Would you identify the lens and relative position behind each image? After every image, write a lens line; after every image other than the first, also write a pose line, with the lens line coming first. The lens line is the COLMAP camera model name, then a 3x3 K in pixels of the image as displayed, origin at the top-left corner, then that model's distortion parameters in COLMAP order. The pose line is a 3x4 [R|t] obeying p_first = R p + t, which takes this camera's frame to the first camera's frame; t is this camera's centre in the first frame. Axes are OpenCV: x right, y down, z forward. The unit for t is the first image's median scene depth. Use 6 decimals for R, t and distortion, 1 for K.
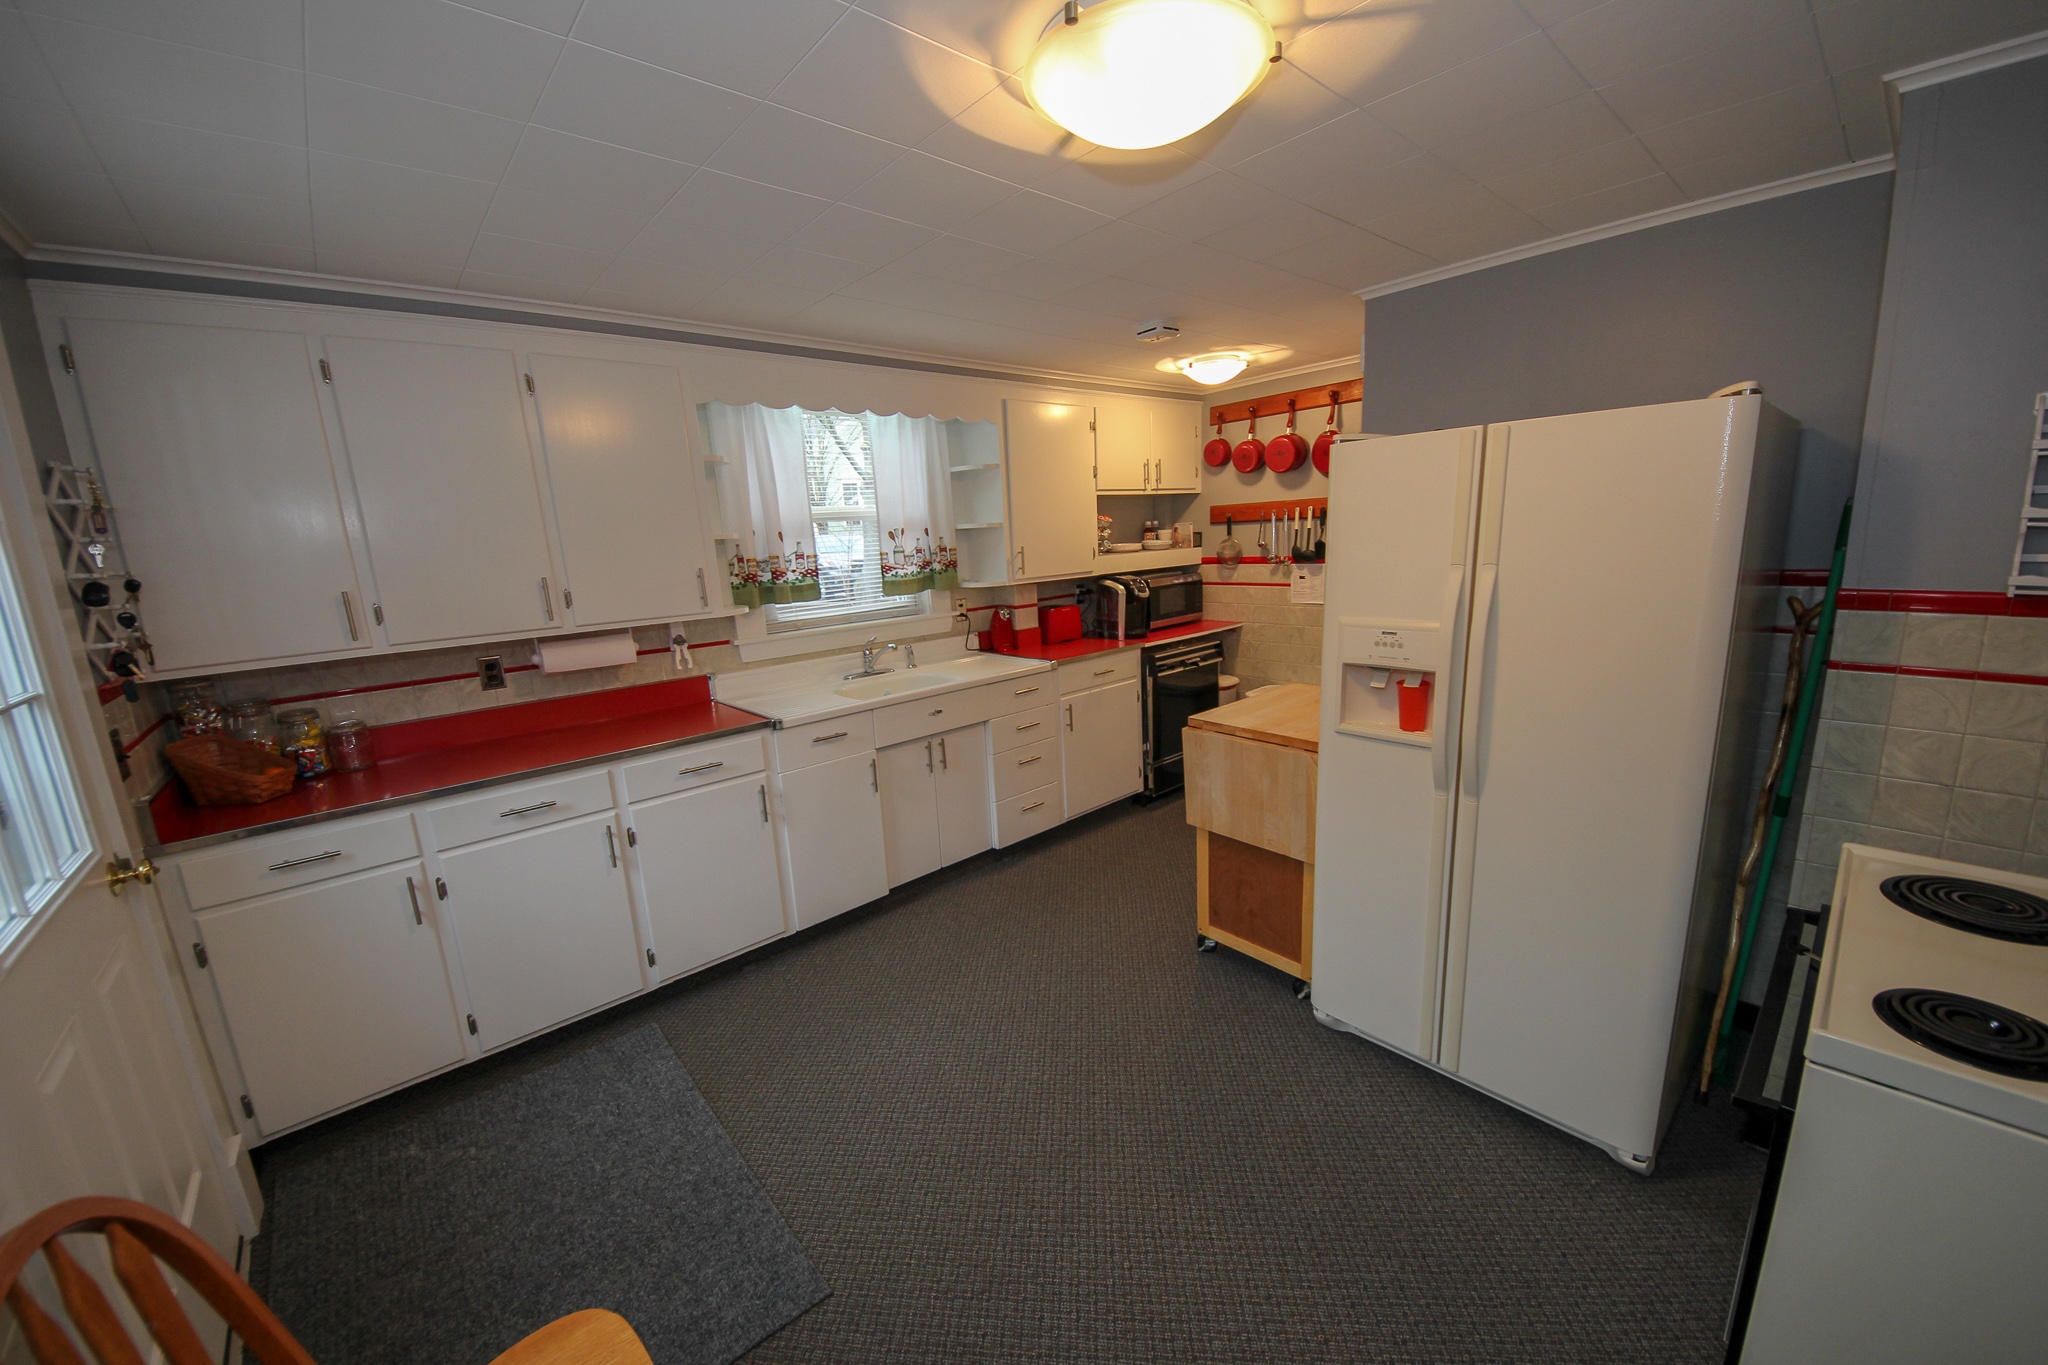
lens RADIAL K [[763.3, 0, 1019.8], [0, 763.3, 686.8], [0, 0, 1]] dist [0.059695, -0.041783]
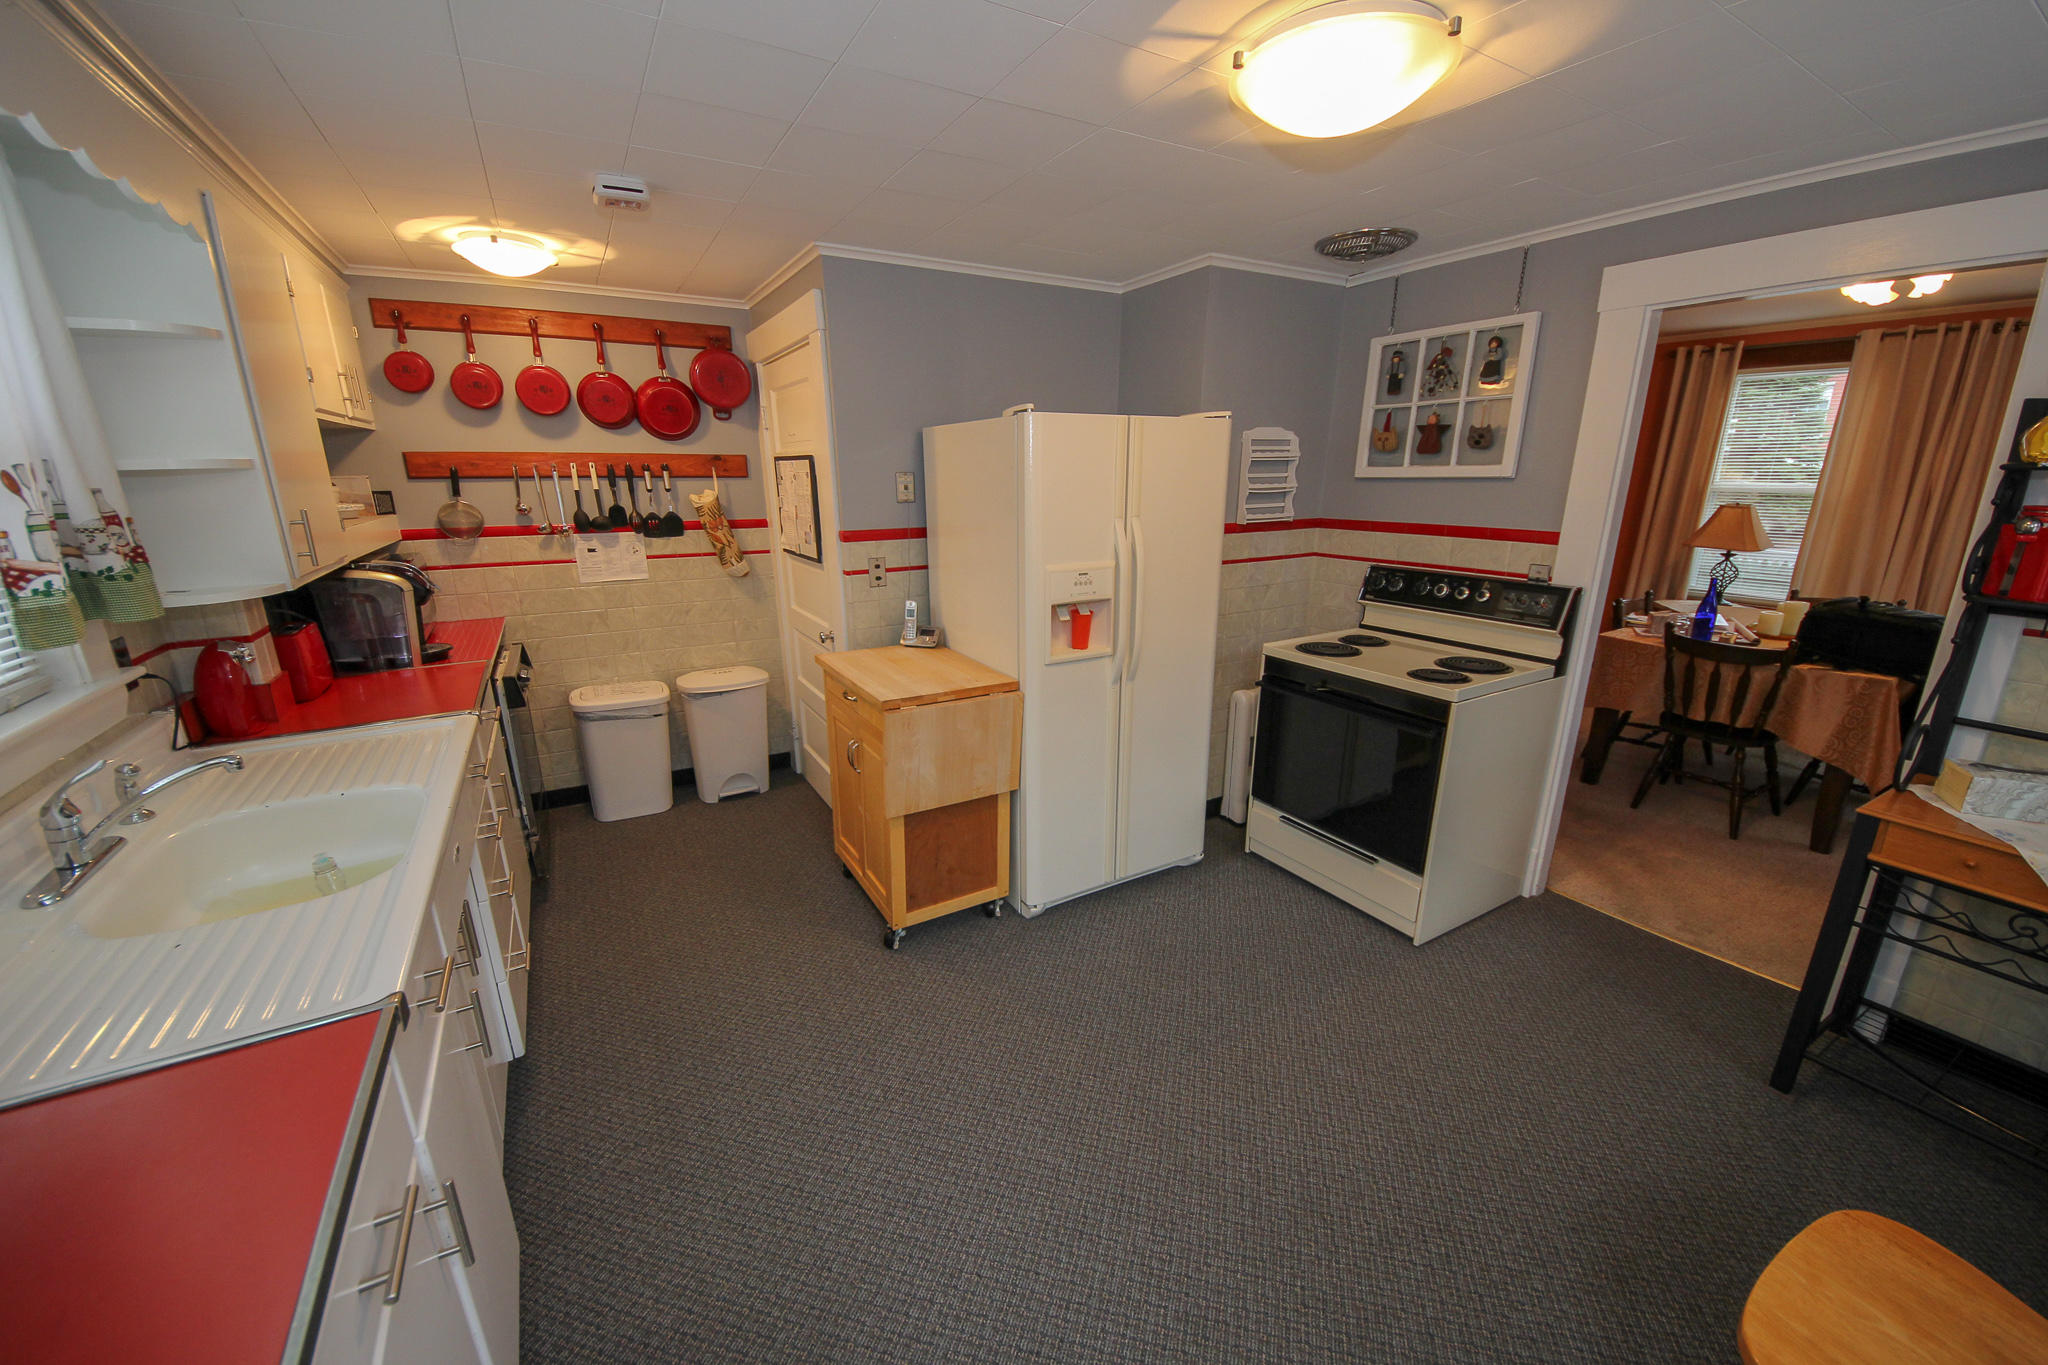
lens RADIAL K [[760.8, 0, 1024.0], [0, 760.8, 682.5], [0, 0, 1]] dist [0.033932, -0.016736]
pose [[0.177878, -0.219048, 0.959363, -0.465142], [0.191551, 0.963969, 0.184584, -0.088495], [-0.965229, 0.150934, 0.213428, 0.514413]]
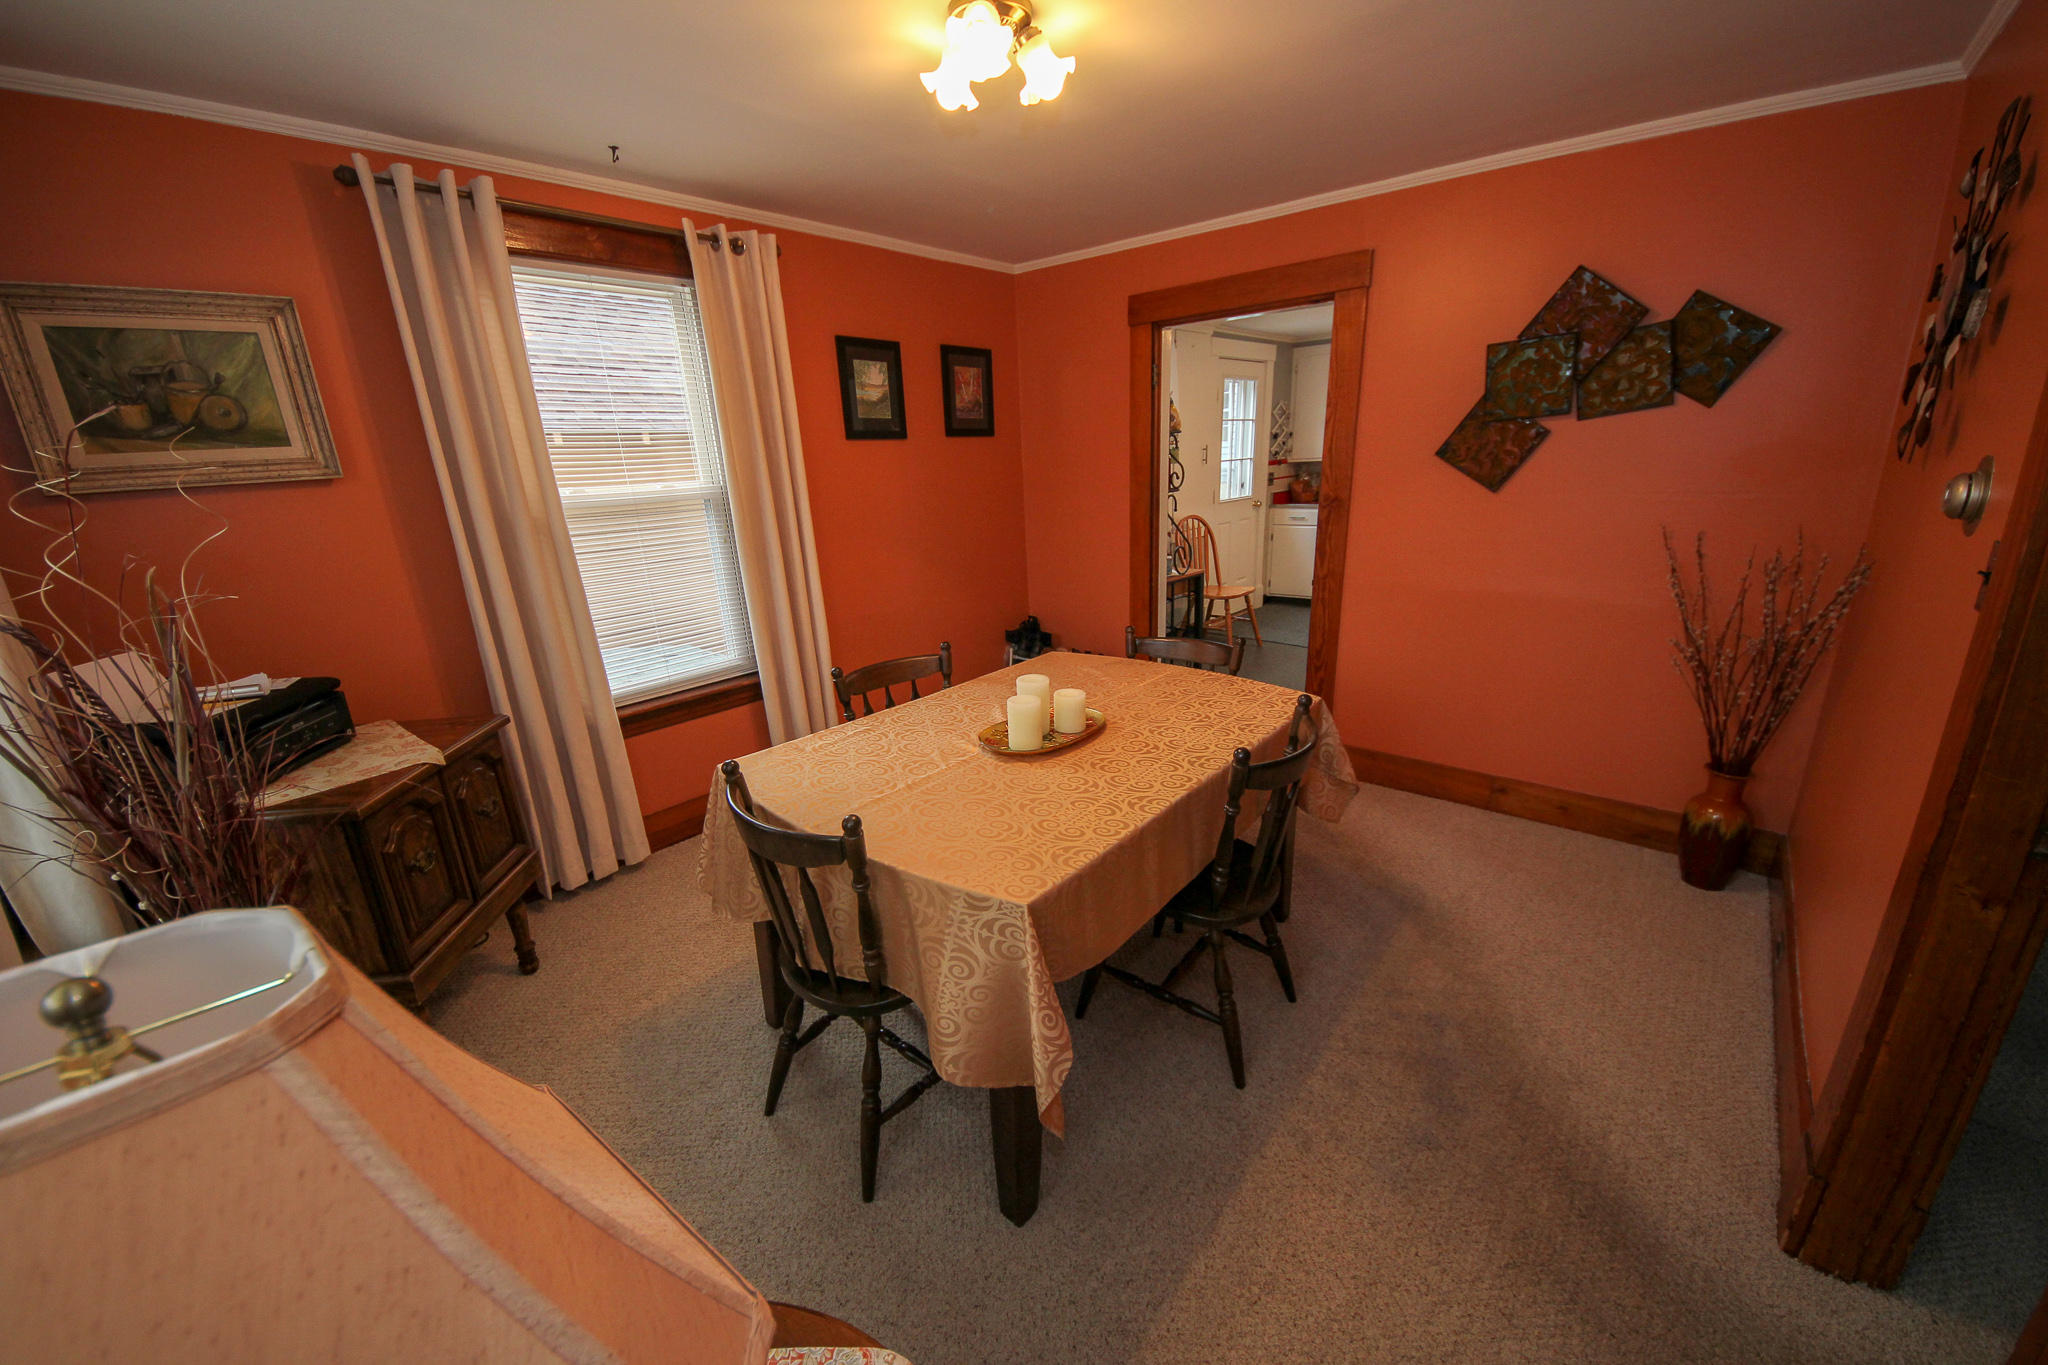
lens RADIAL K [[763.3, 0, 1019.8], [0, 763.3, 686.8], [0, 0, 1]] dist [0.059695, -0.041783]
pose [[0.140163, 0.335984, -0.931380, 1.407447], [-0.163859, 0.935567, 0.312834, 0.032509], [0.976475, 0.108767, 0.186186, -0.465595]]
